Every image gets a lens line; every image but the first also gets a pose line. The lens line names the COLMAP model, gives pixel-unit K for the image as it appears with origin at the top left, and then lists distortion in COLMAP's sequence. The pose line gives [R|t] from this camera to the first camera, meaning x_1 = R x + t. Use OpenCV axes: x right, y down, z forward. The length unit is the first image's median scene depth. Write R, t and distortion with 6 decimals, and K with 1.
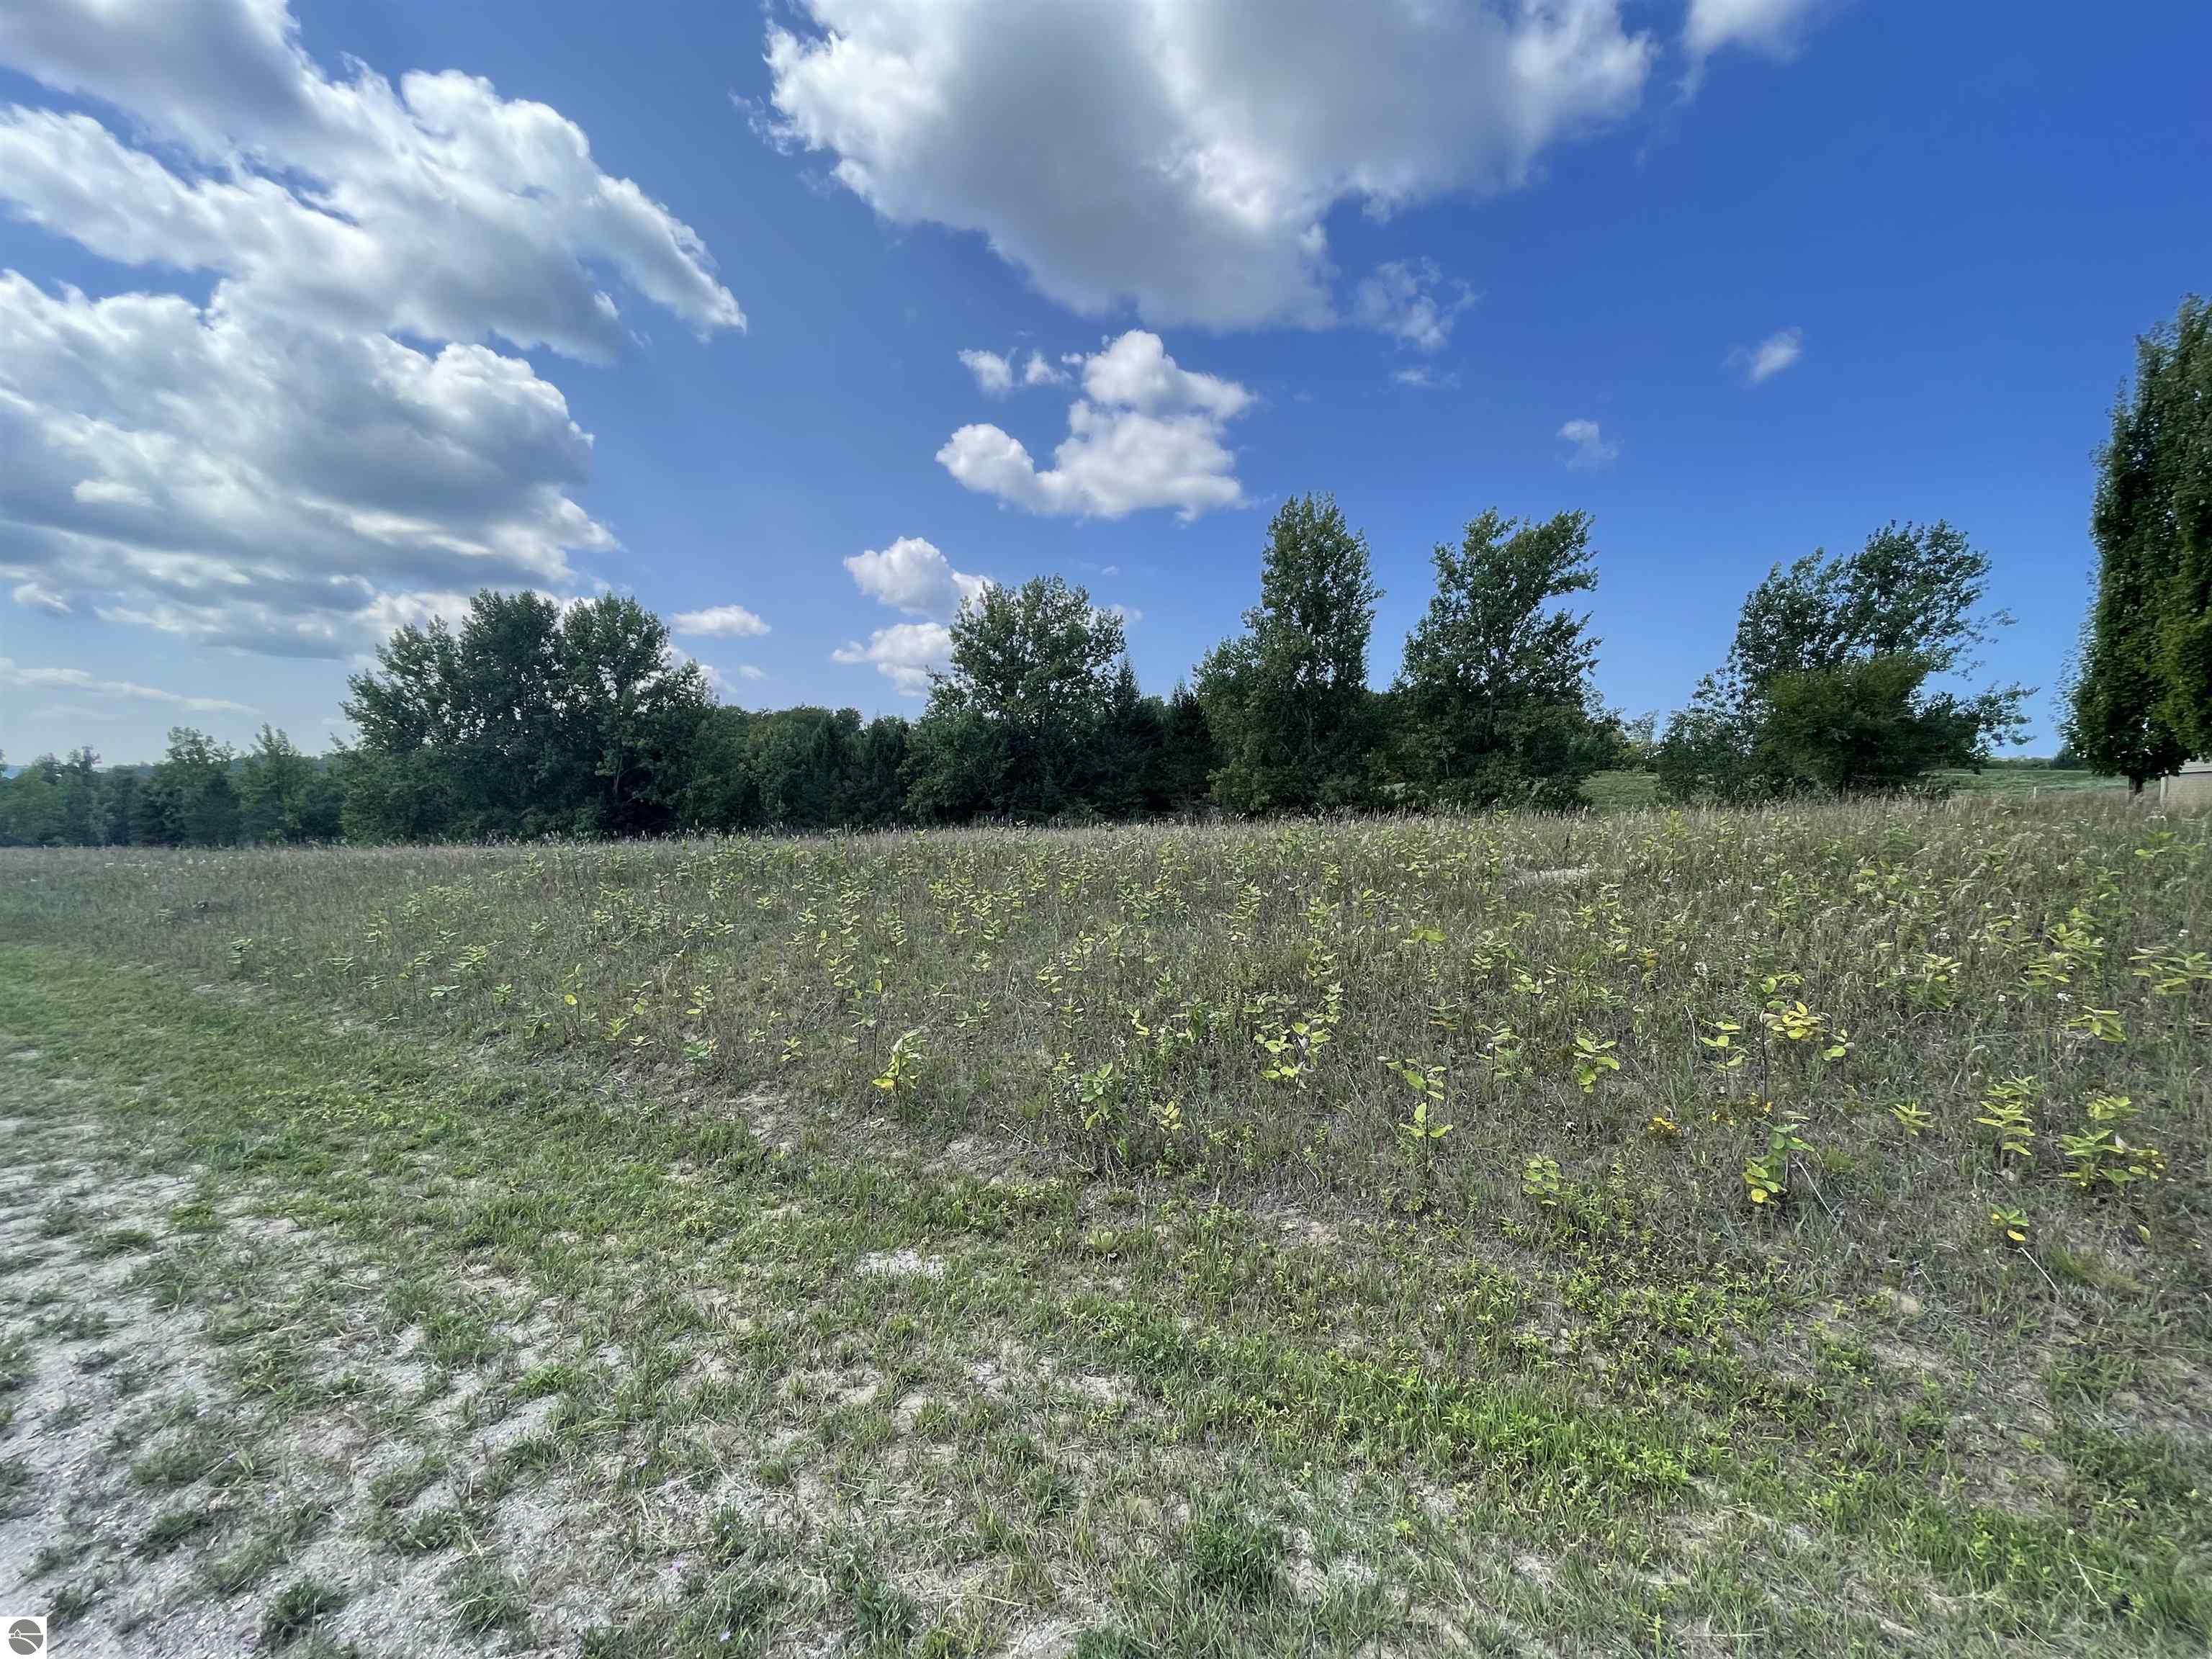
lens RADIAL K [[996.3, 0, 1106.0], [0, 996.3, 829.5], [0, 0, 1]] dist [0.000761, -0.000250]
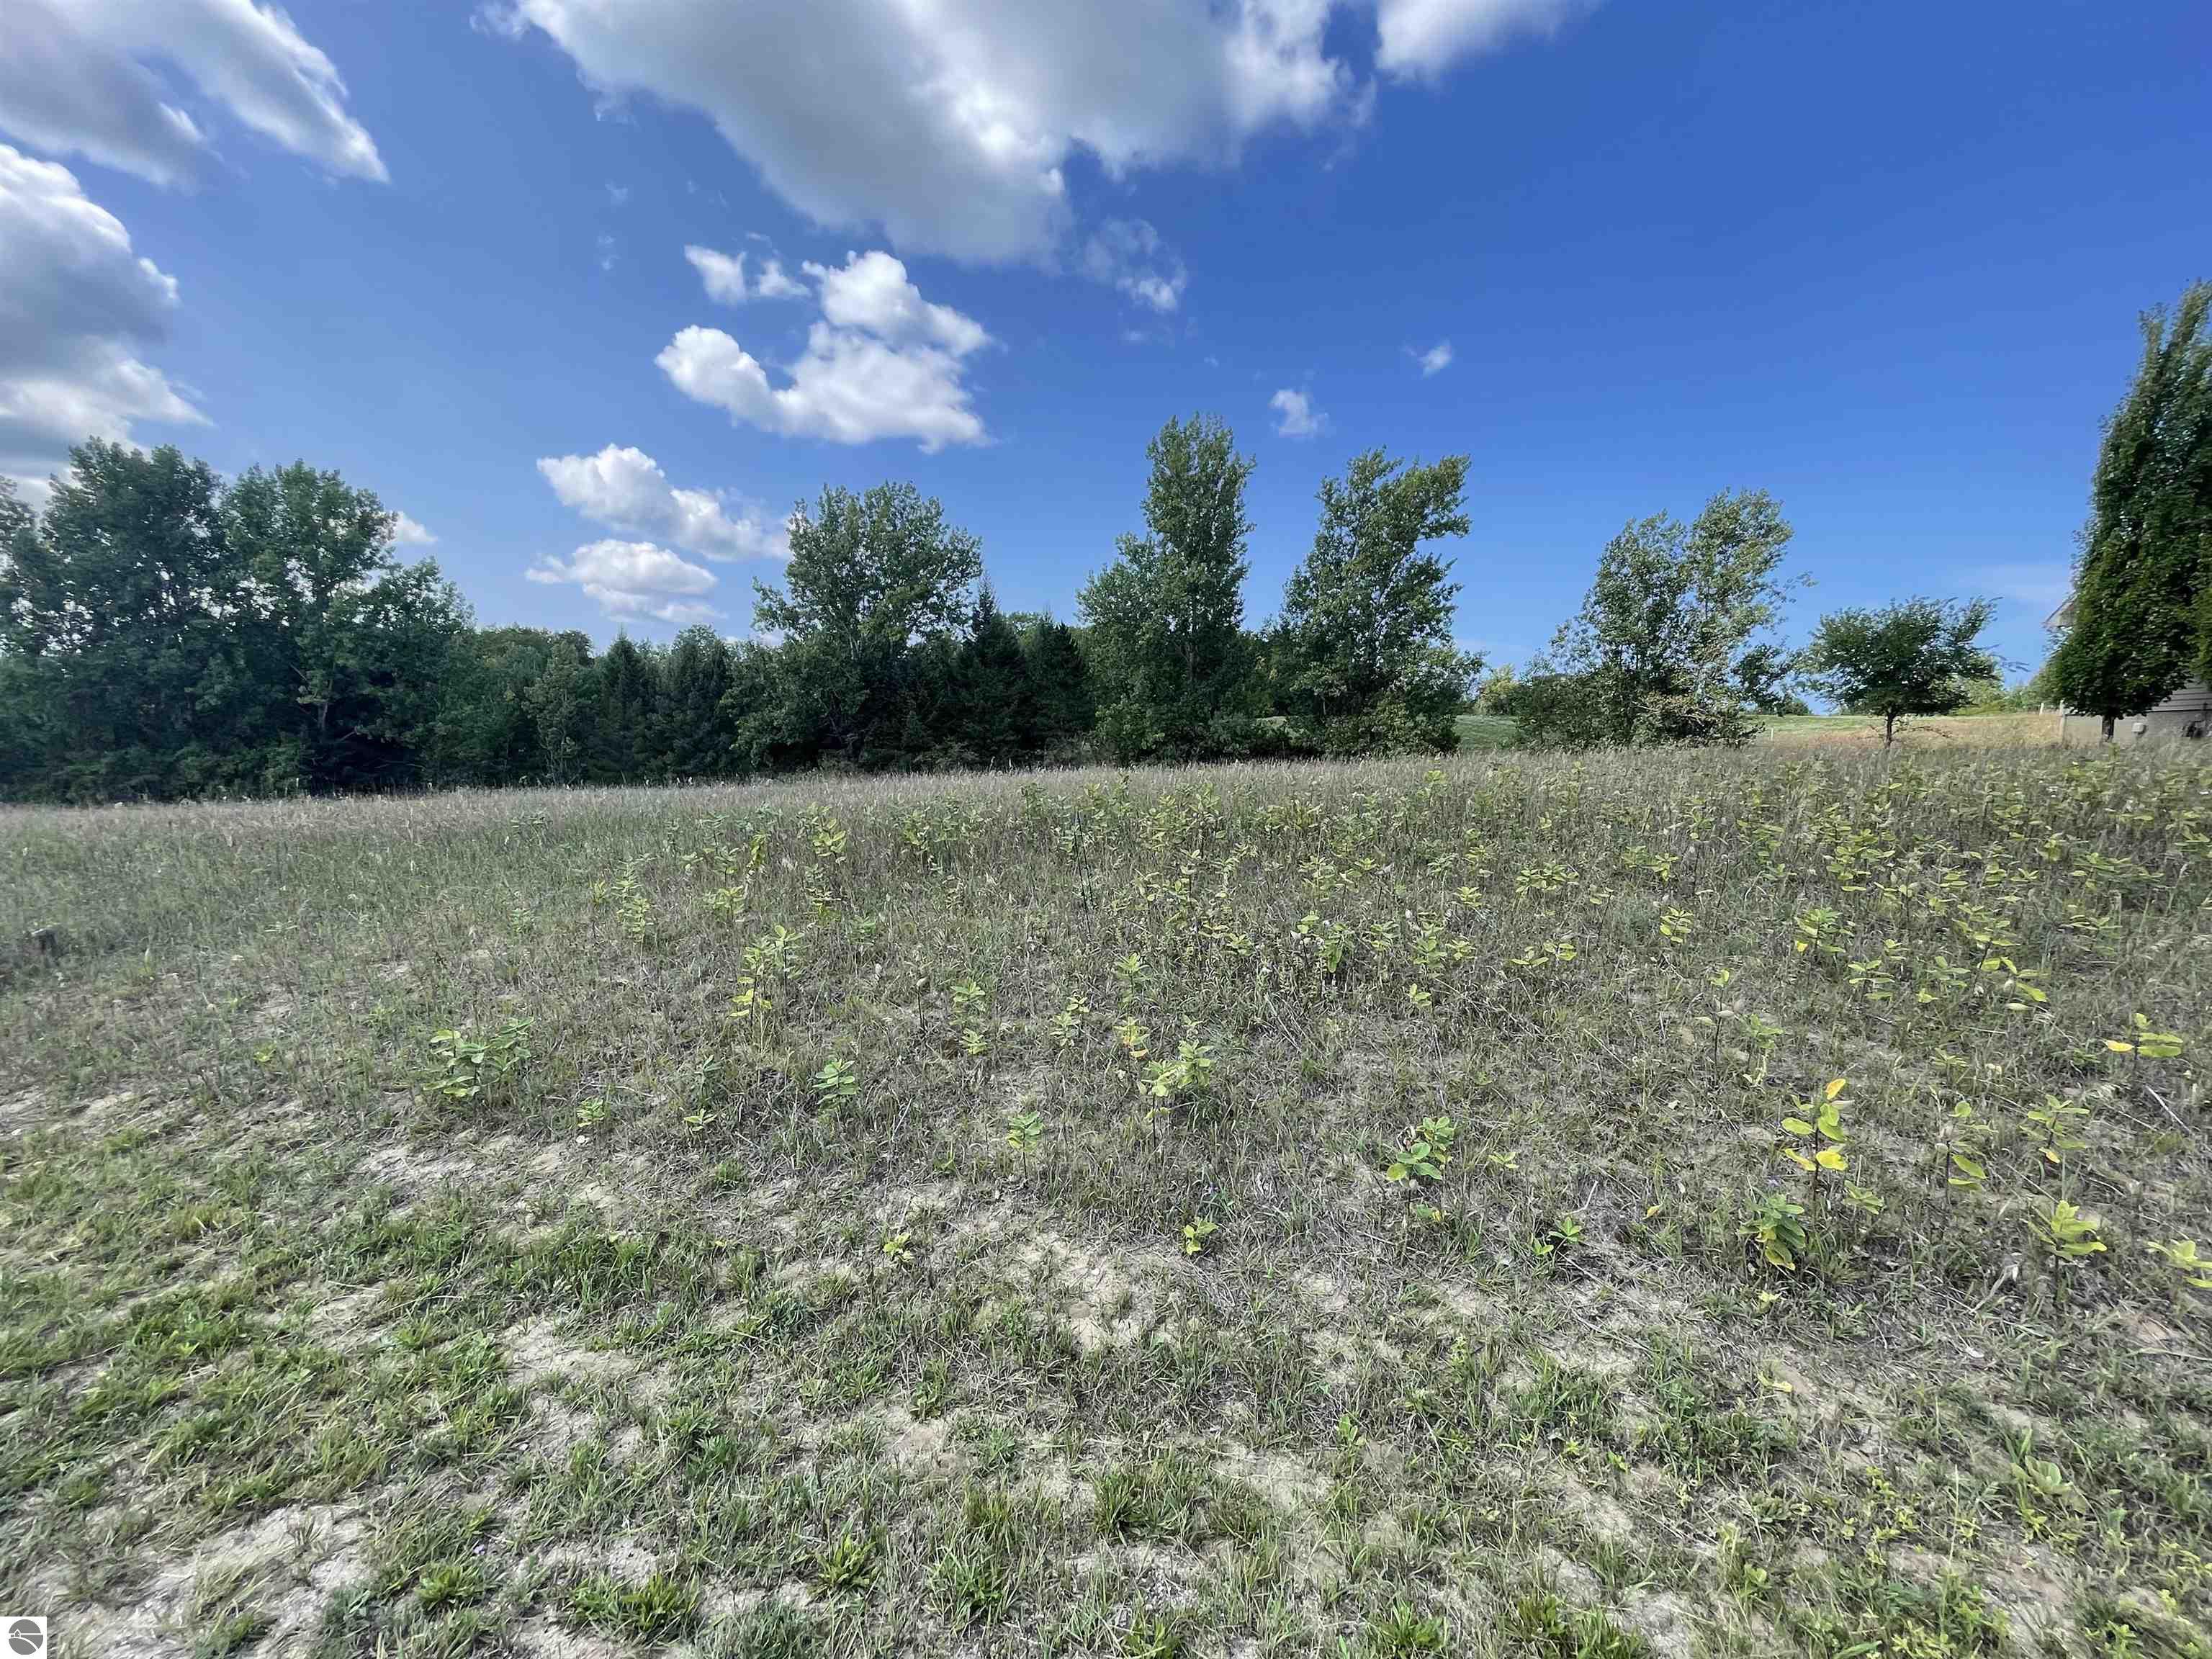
lens RADIAL K [[951.7, 0, 1139.7], [0, 951.7, 816.7], [0, 0, 1]] dist [0.002743, 0.001363]
pose [[0.955970, -0.022452, 0.292606, -0.106511], [0.006332, 0.998415, 0.055921, -0.004529], [-0.293398, -0.051606, 0.954597, 0.109069]]
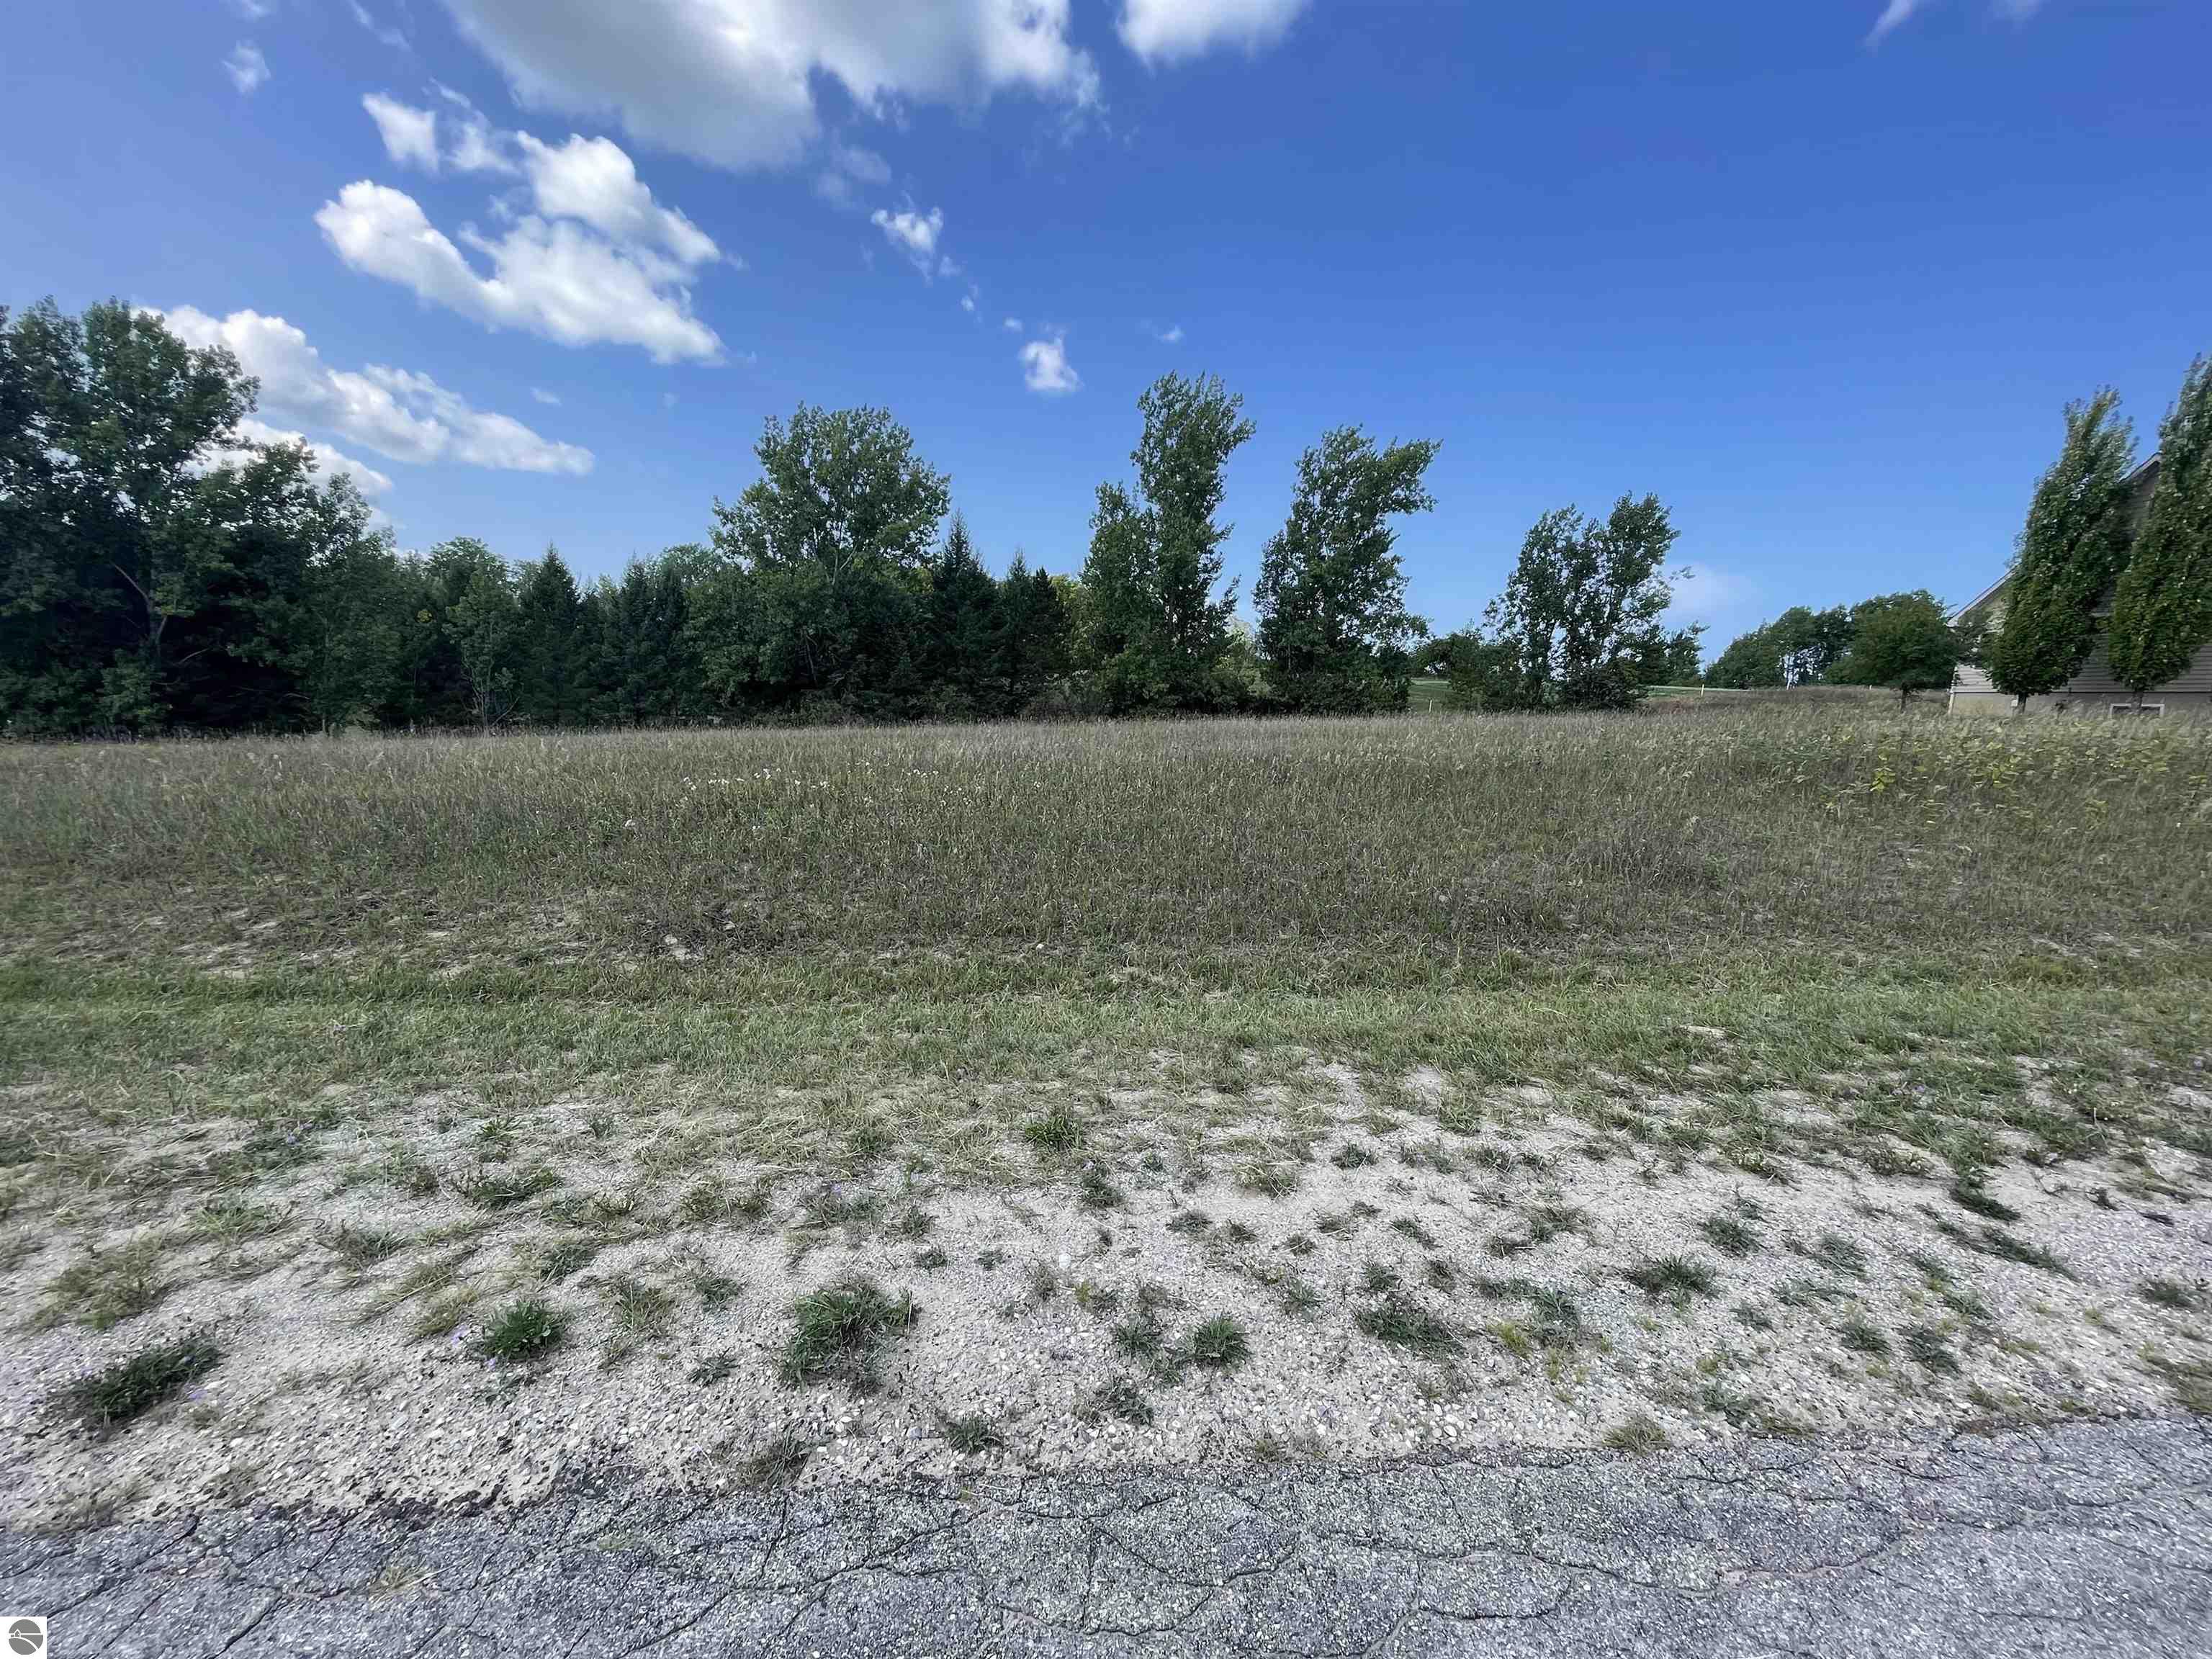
lens RADIAL K [[921.5, 0, 1104.9], [0, 921.5, 776.3], [0, 0, 1]] dist [-0.019249, 0.014927]
pose [[0.852890, -0.024368, 0.521521, -0.303946], [-0.019320, 0.996753, 0.078169, -0.011031], [-0.521732, -0.076745, 0.849650, 0.213430]]
